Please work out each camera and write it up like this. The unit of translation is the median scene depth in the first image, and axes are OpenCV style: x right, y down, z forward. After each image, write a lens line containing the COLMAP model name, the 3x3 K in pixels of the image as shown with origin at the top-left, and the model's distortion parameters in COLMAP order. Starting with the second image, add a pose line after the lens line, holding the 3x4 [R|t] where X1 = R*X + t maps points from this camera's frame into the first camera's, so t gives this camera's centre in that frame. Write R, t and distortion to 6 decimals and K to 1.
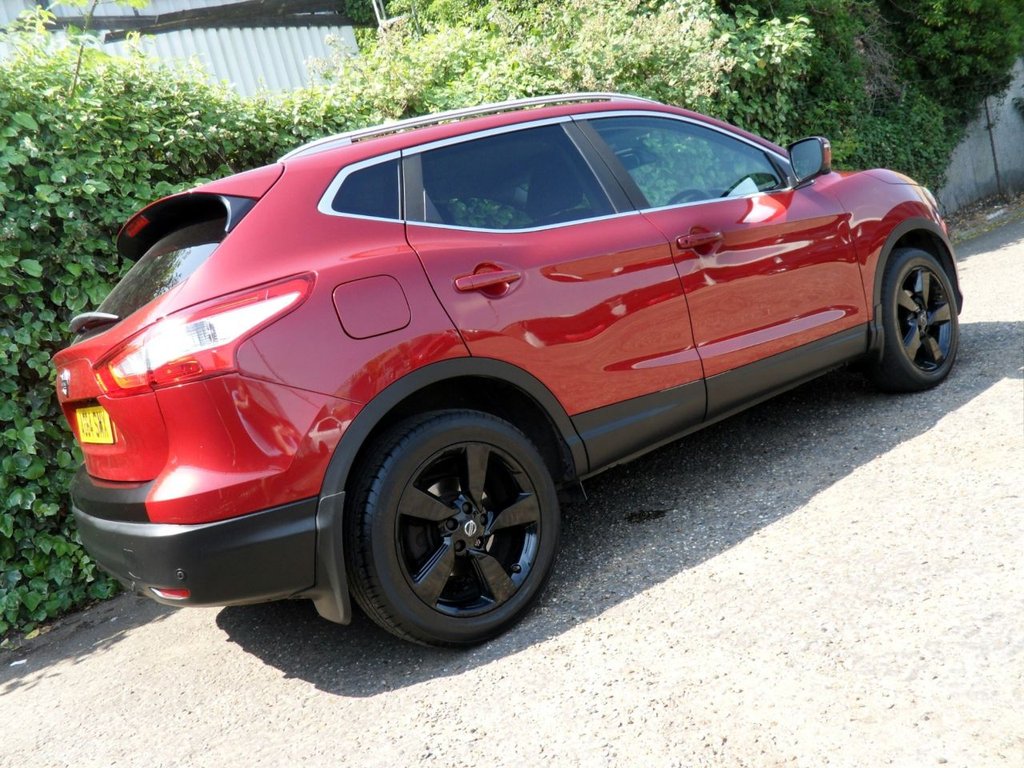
lens RADIAL K [[831.6, 0, 513.8], [0, 831.6, 387.9], [0, 0, 1]] dist [0.007125, -0.058592]
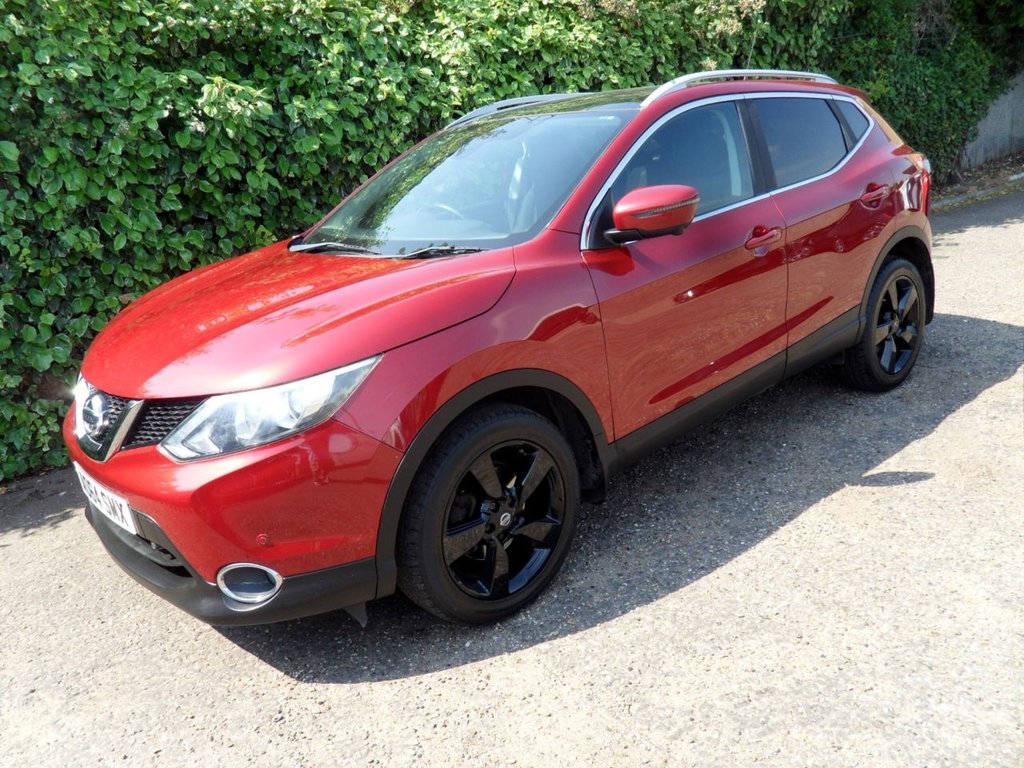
lens RADIAL K [[831.6, 0, 513.8], [0, 831.6, 387.9], [0, 0, 1]] dist [0.007125, -0.058592]
pose [[0.987046, 0.159986, 0.011990, 0.065760], [-0.159570, 0.971226, 0.176798, -0.134033], [0.016640, -0.176421, 0.984174, -0.041512]]
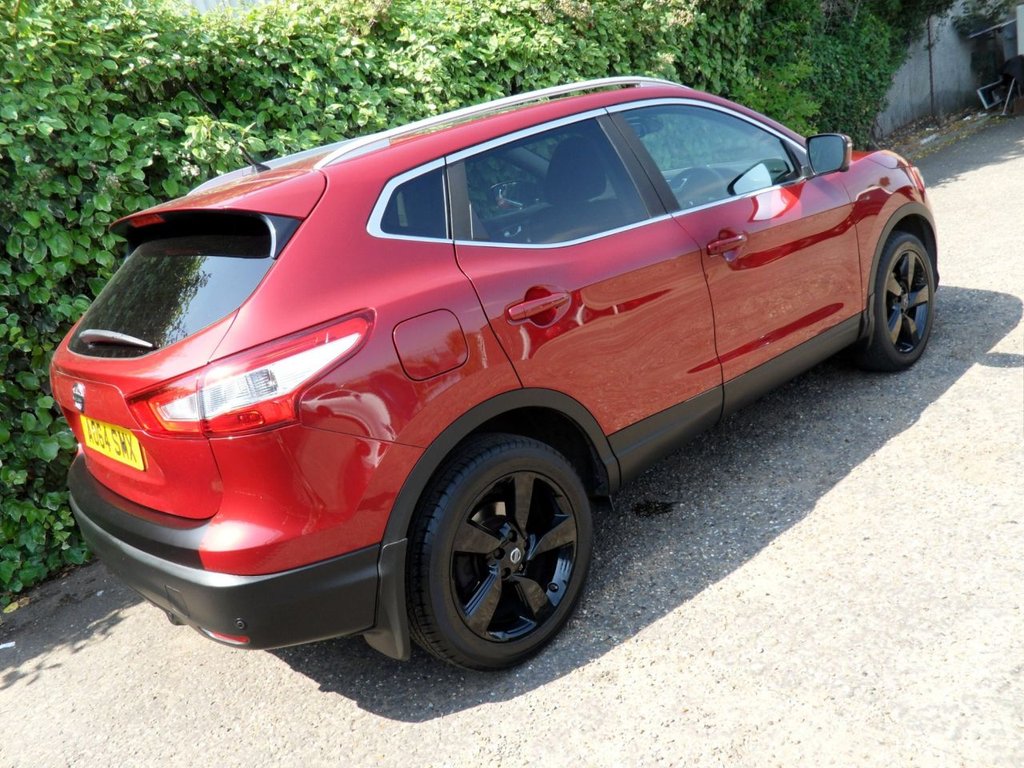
lens RADIAL K [[831.6, 0, 513.8], [0, 831.6, 387.9], [0, 0, 1]] dist [0.007125, -0.058592]
pose [[0.993704, 0.017350, 0.110689, -0.100755], [-0.032988, 0.989452, 0.141054, -0.104471], [-0.107074, -0.143817, 0.983795, 0.020234]]
